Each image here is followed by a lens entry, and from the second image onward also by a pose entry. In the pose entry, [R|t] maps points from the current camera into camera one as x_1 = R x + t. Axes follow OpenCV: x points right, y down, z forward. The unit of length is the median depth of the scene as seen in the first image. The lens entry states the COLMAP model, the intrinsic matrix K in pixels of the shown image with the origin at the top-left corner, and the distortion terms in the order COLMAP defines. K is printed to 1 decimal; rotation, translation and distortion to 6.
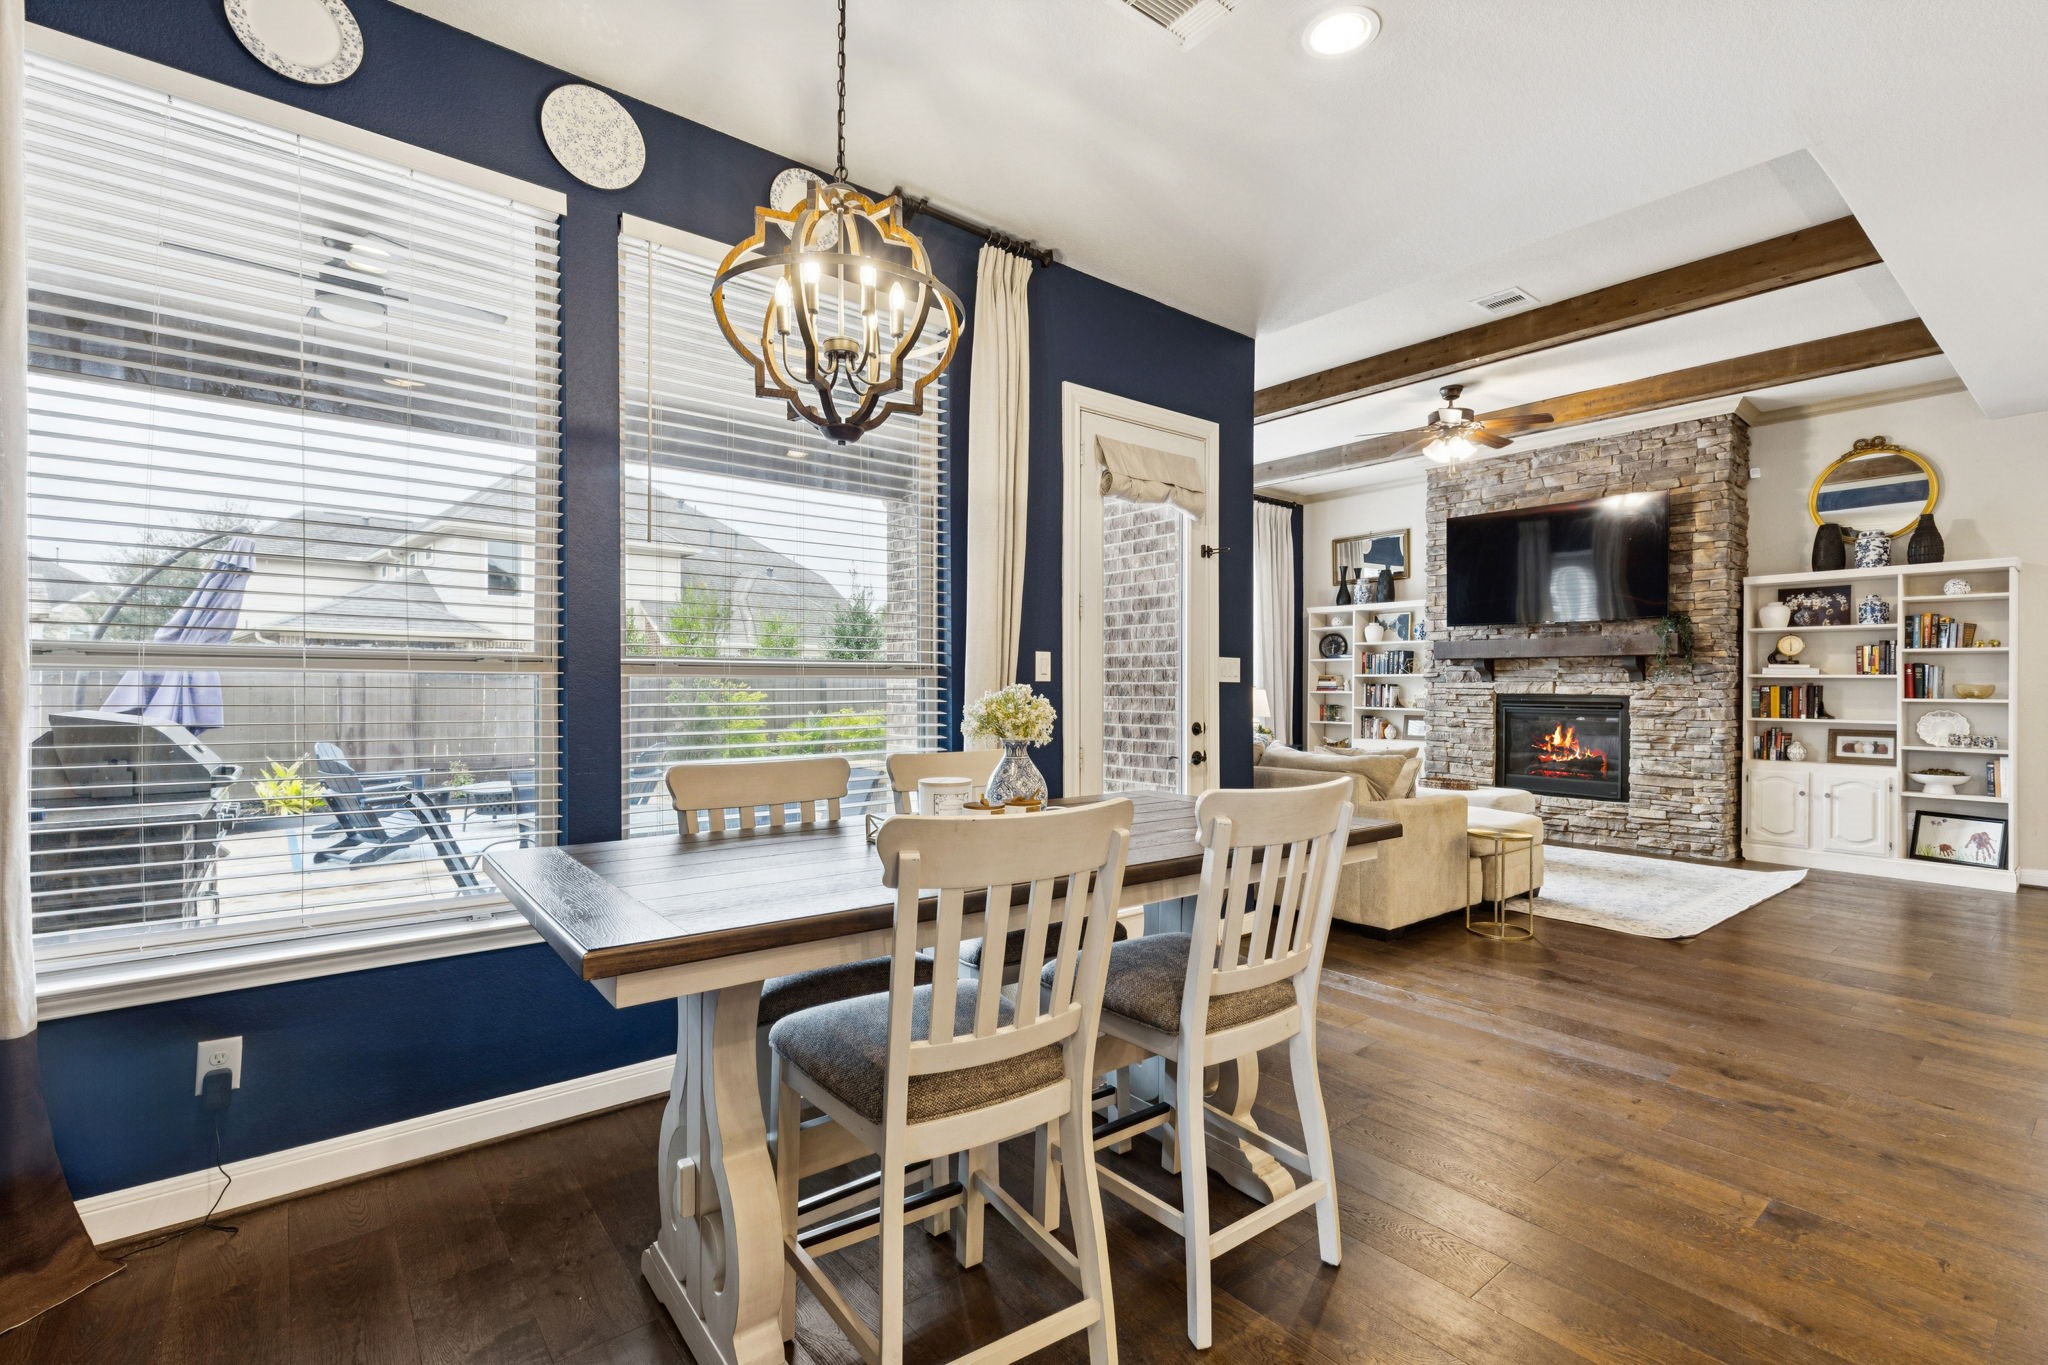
lens RADIAL K [[920.9, 0, 1024.0], [0, 920.9, 682.5], [0, 0, 1]] dist [-0.000958, 0.000028]
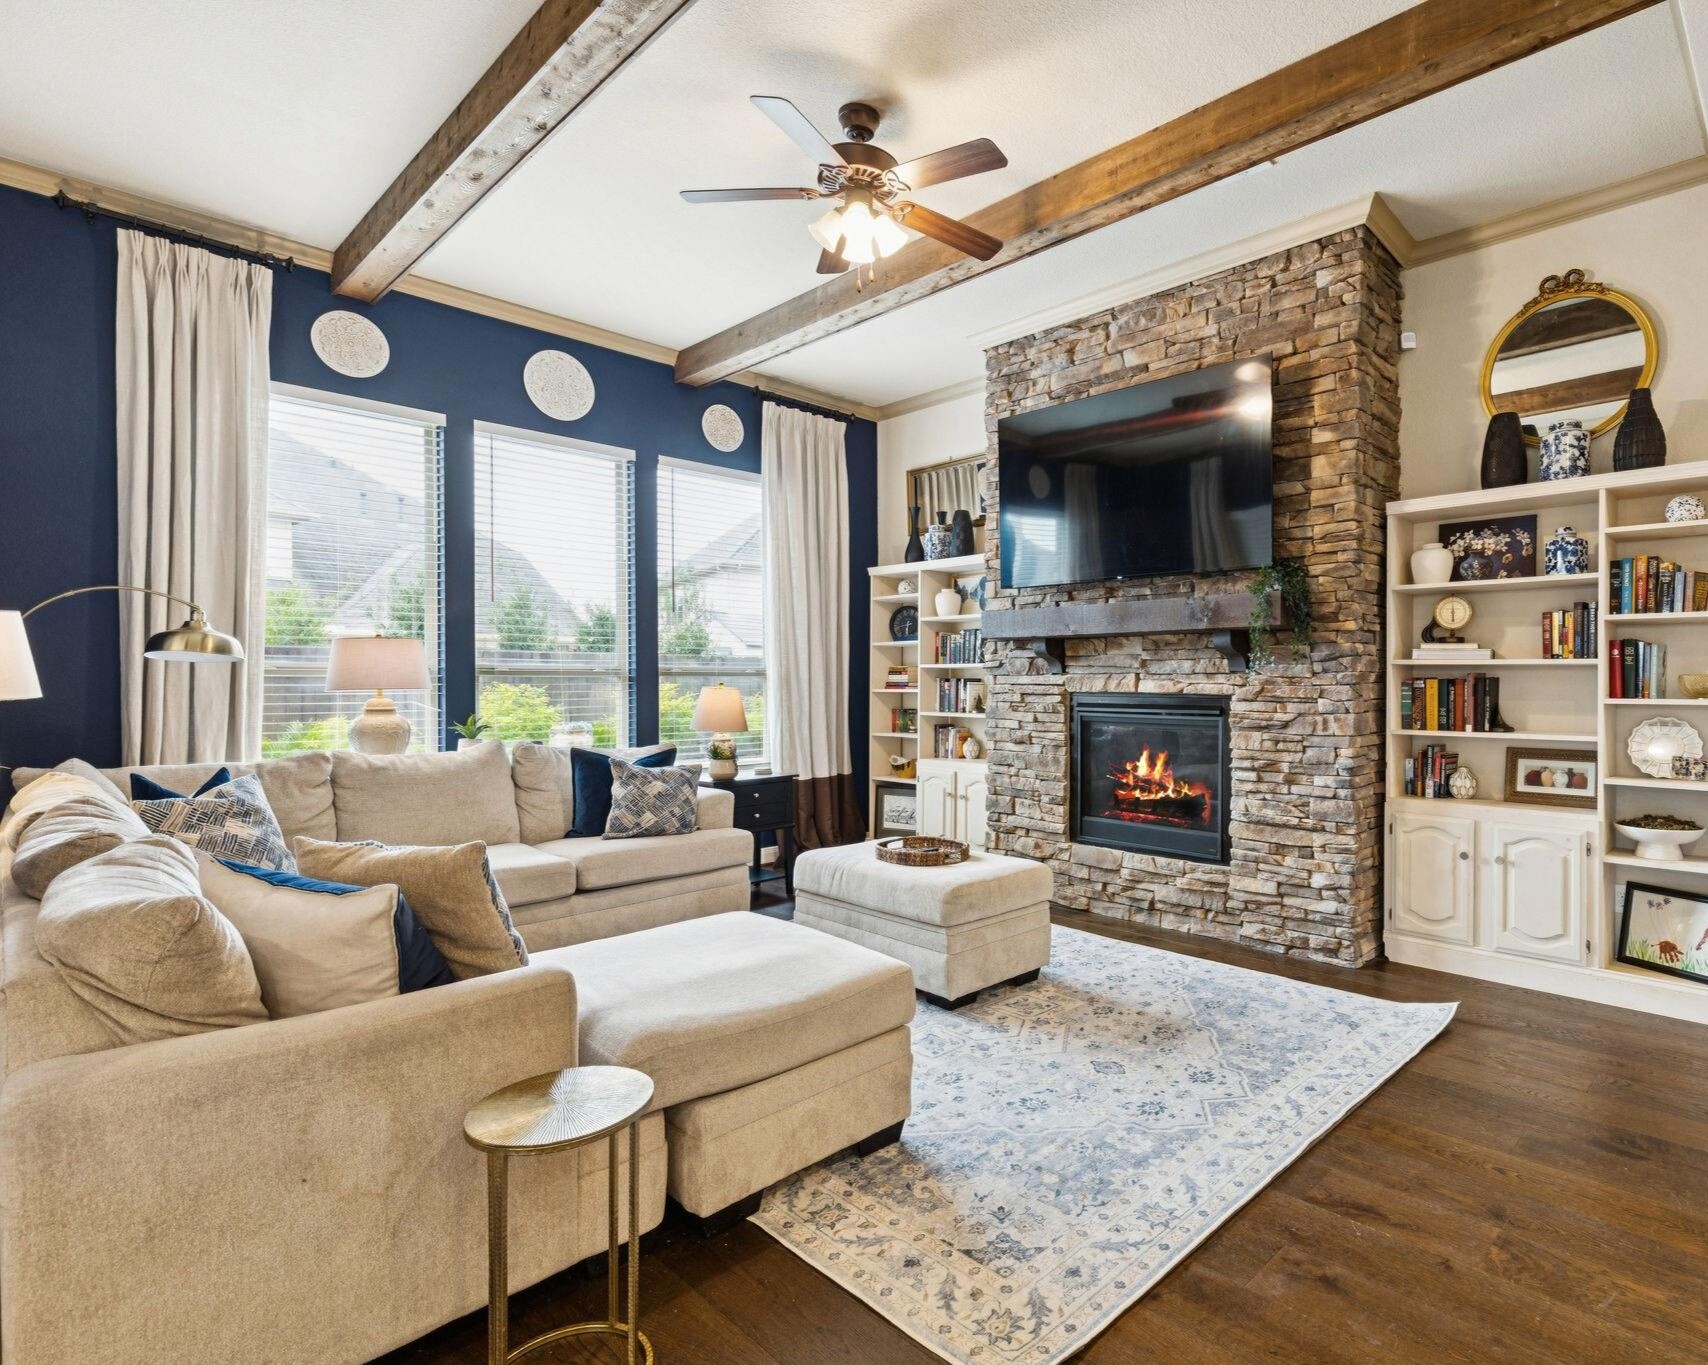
lens RADIAL K [[1177.4, 0, 854.0], [0, 1177.4, 682.5], [0, 0, 1]] dist [0.008713, -0.007440]
pose [[0.983896, -0.003999, 0.178700, 0.290256], [0.003361, 0.999987, 0.003873, 0.002083], [-0.178713, -0.003210, 0.983896, 0.286765]]
